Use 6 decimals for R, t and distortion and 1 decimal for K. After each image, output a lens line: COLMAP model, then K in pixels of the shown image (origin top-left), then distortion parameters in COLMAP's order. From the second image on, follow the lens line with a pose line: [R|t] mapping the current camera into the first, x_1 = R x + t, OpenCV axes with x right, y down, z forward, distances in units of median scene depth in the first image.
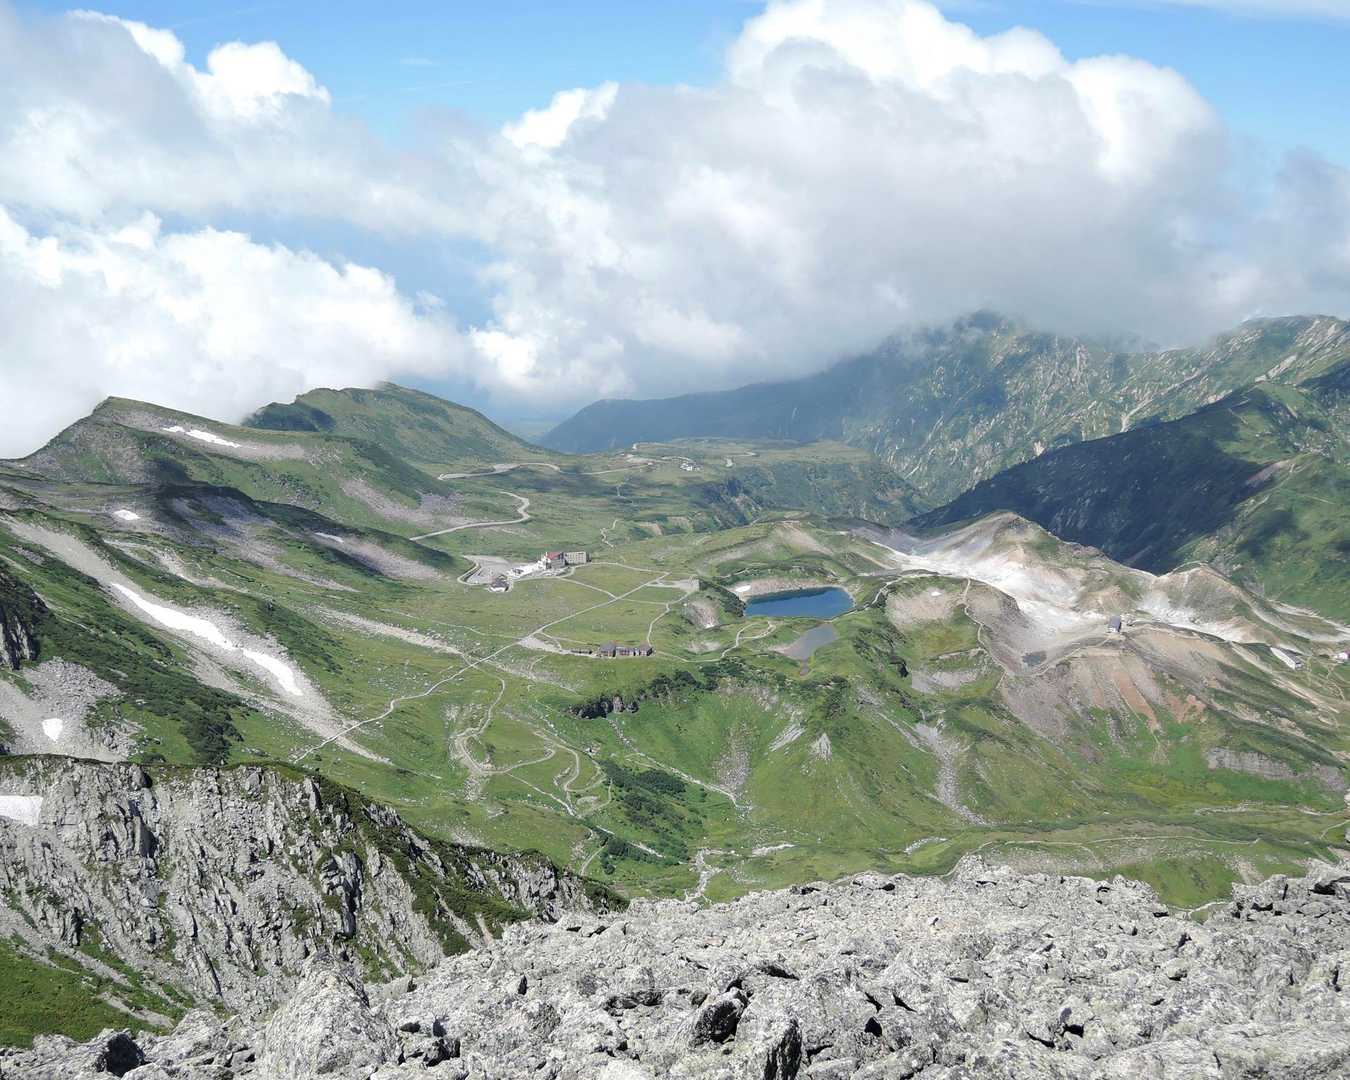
lens RADIAL K [[1463.8, 0, 675.0], [0, 1463.8, 540.0], [0, 0, 1]] dist [-0.039845, -0.010124]
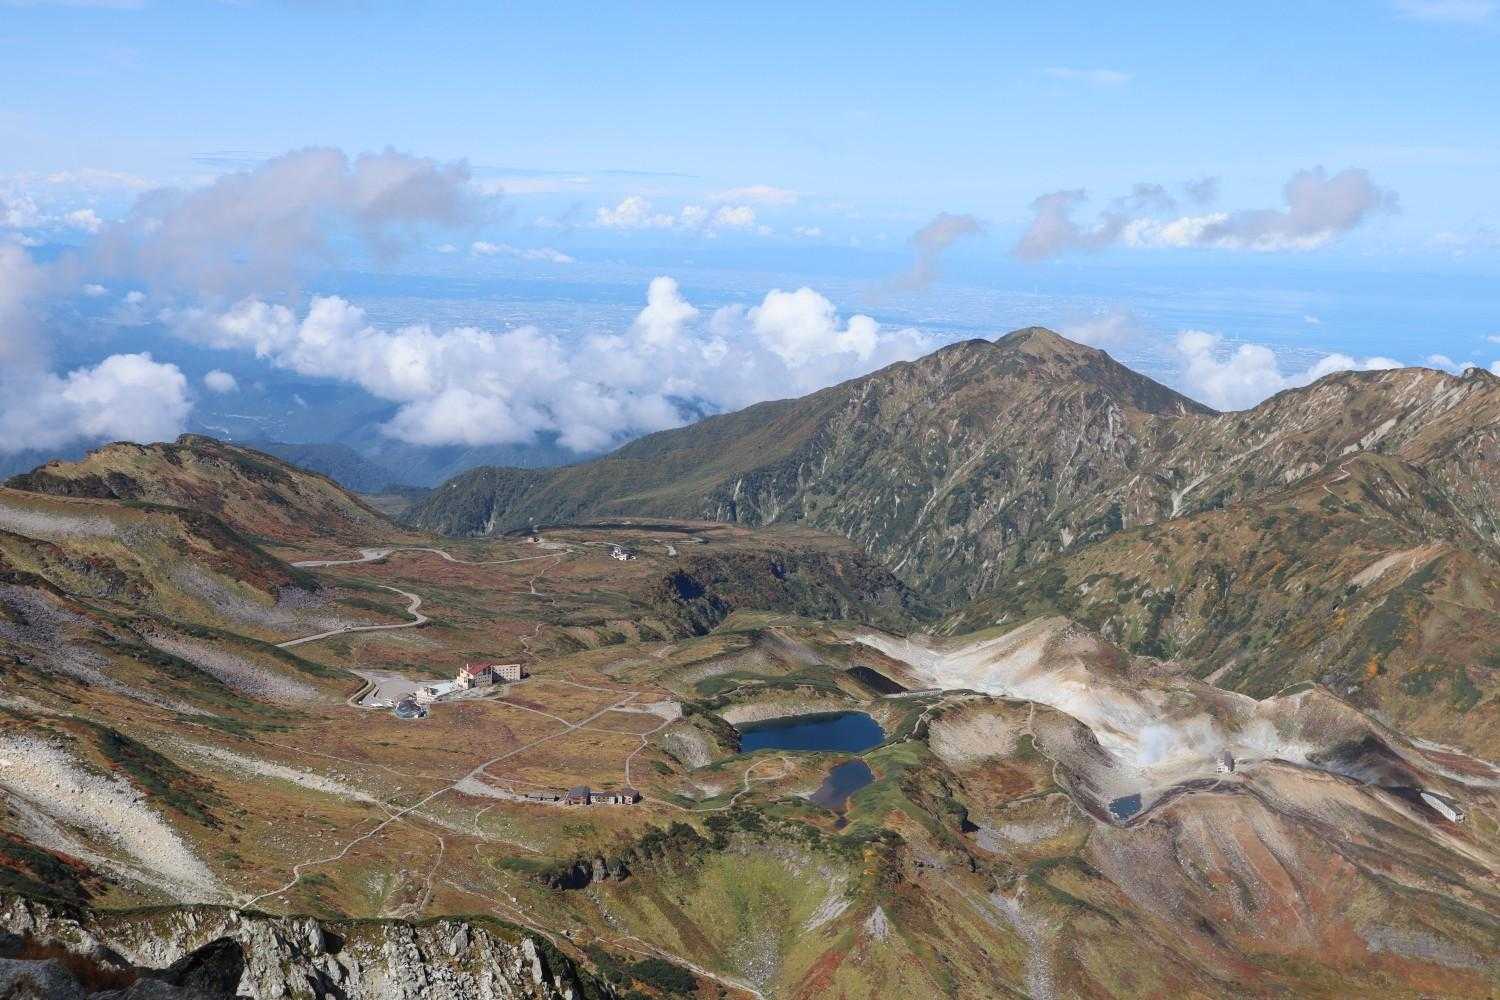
lens RADIAL K [[1950.4, 0, 750.0], [0, 1950.4, 500.0], [0, 0, 1]] dist [0.012759, 0.068807]
pose [[0.994206, 0.011790, 0.106842, -0.057103], [-0.002982, 0.996609, -0.082230, 0.006468], [-0.107449, 0.081435, 0.990870, 0.005930]]
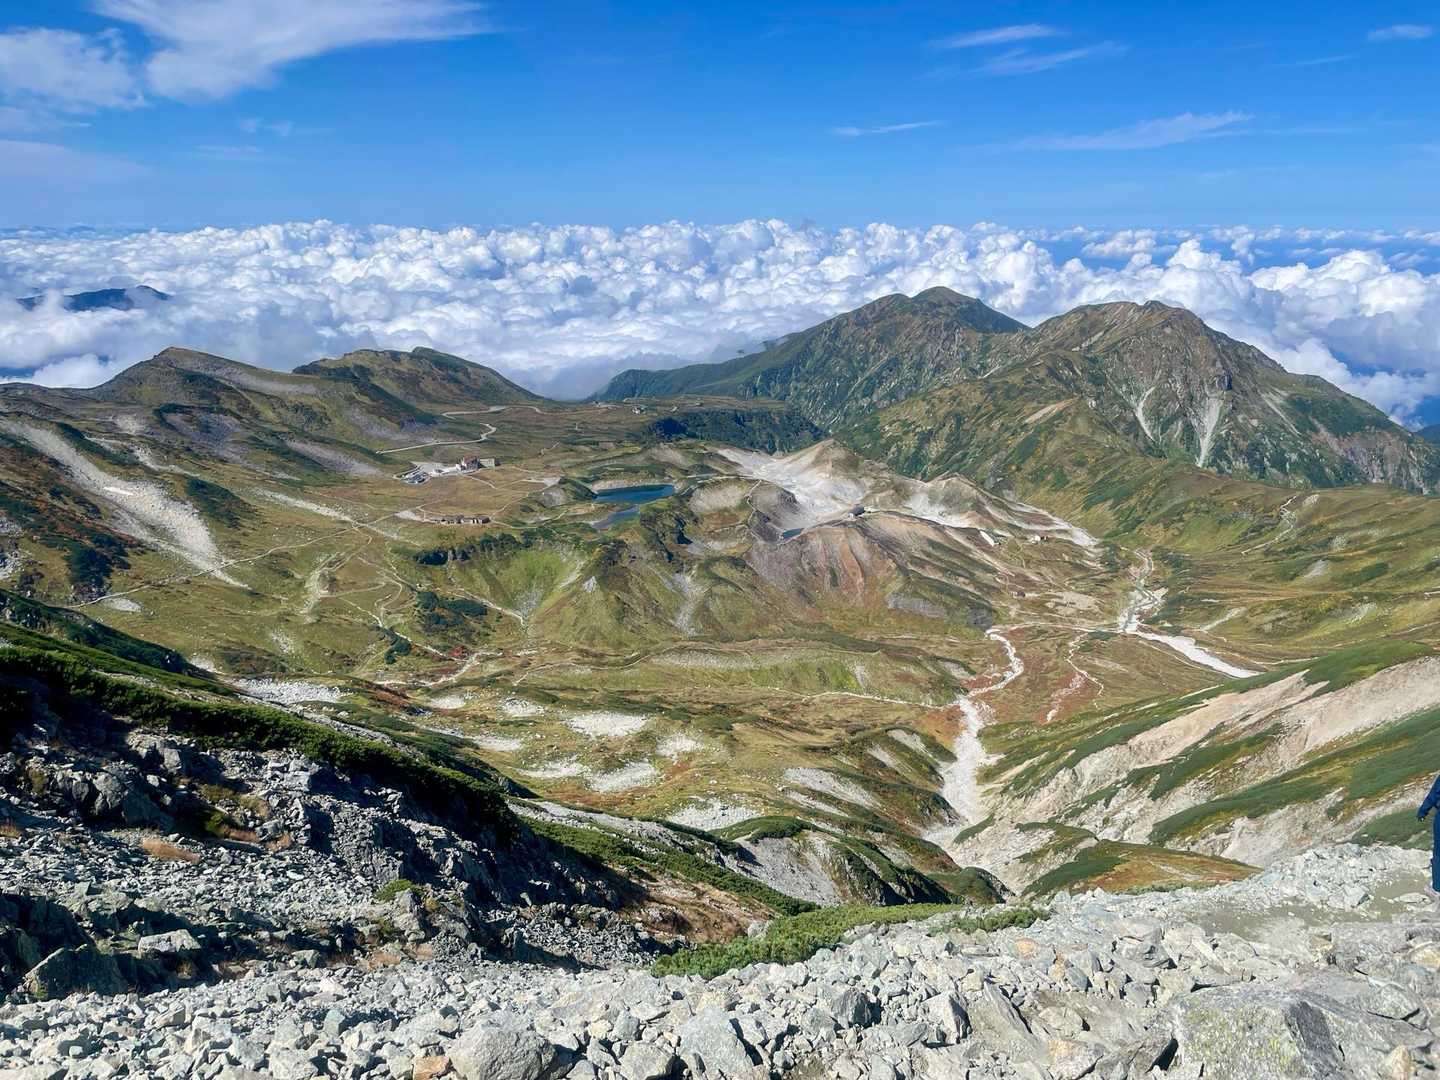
lens RADIAL K [[1048.0, 0, 720.0], [0, 1048.0, 540.0], [0, 0, 1]] dist [0.096556, -0.132827]
pose [[0.999670, 0.009109, -0.024020, 0.200392], [-0.007772, 0.998447, 0.055171, 0.031306], [0.024485, -0.054966, 0.998188, -0.015359]]
